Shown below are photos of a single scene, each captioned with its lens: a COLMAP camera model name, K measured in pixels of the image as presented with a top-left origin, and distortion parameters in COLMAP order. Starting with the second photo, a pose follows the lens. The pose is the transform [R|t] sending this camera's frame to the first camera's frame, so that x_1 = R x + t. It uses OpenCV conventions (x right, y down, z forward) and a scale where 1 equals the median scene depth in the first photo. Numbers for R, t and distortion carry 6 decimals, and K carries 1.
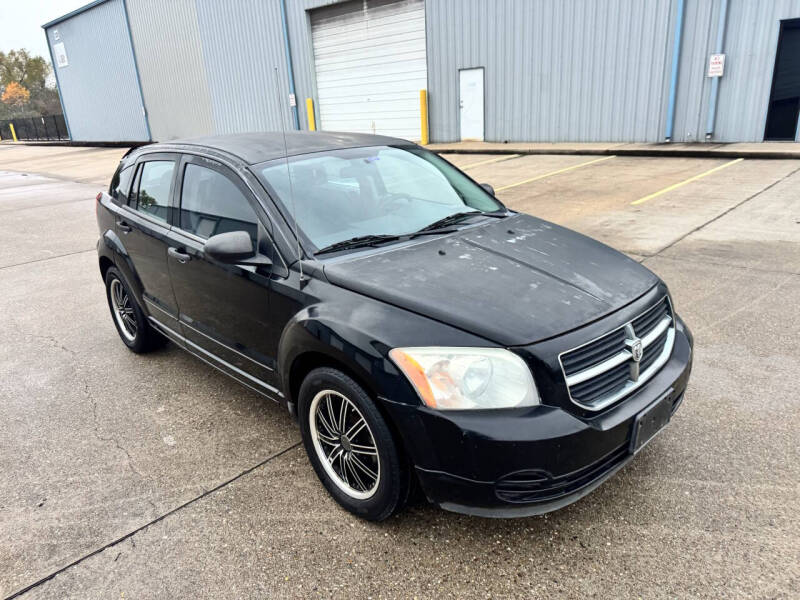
lens RADIAL K [[568.4, 0, 397.0], [0, 568.4, 300.0], [0, 0, 1]] dist [0.021361, -0.032635]
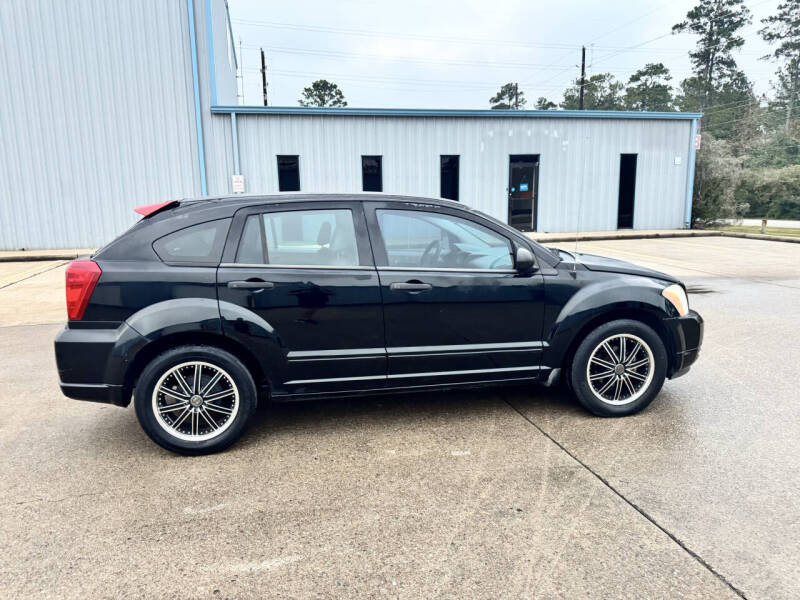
lens RADIAL K [[565.0, 0, 394.7], [0, 565.0, 301.9], [0, 0, 1]] dist [0.042037, -0.061113]
pose [[0.548394, -0.096010, 0.830690, -1.607007], [0.259407, 0.963912, -0.059845, 0.006030], [-0.794967, 0.248305, 0.553509, 0.543620]]
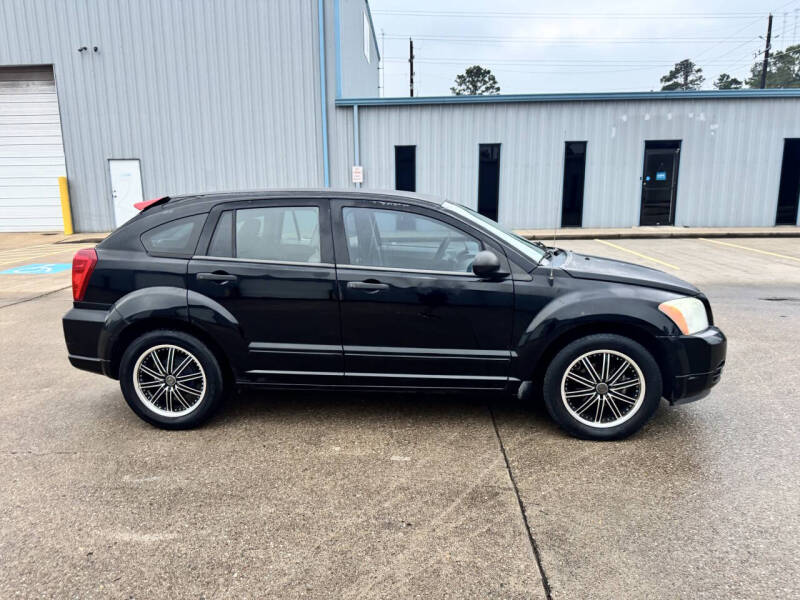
lens RADIAL K [[565.0, 0, 394.7], [0, 565.0, 301.9], [0, 0, 1]] dist [0.042037, -0.061113]
pose [[0.746680, -0.075717, 0.660860, -1.304433], [0.185200, 0.977881, -0.097211, 0.078714], [-0.638881, 0.194977, 0.744187, 0.222587]]
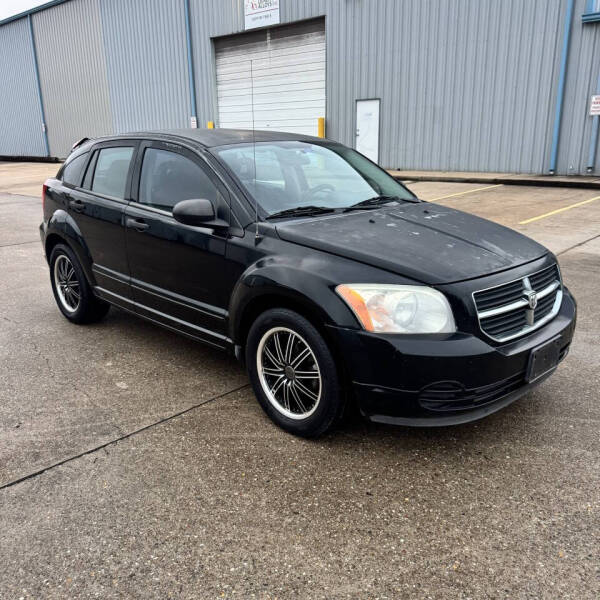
lens RADIAL K [[563.5, 0, 298.2], [0, 563.5, 299.4], [0, 0, 1]] dist [0.071358, -0.130272]
pose [[0.998939, 0.036313, 0.028334, -0.104795], [-0.034834, 0.998089, -0.051044, 0.147501], [-0.030133, 0.050003, 0.998294, -0.183545]]
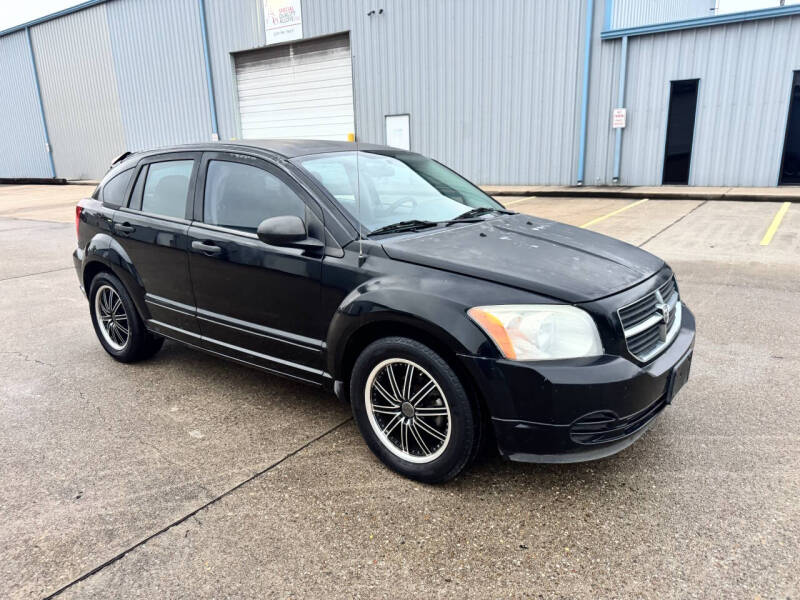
lens RADIAL K [[565.0, 0, 394.7], [0, 565.0, 301.9], [0, 0, 1]] dist [0.042037, -0.061113]
pose [[0.988388, -0.009392, 0.151658, -0.254324], [0.021031, 0.996937, -0.075324, 0.122663], [-0.150486, 0.077639, 0.985559, -0.038581]]
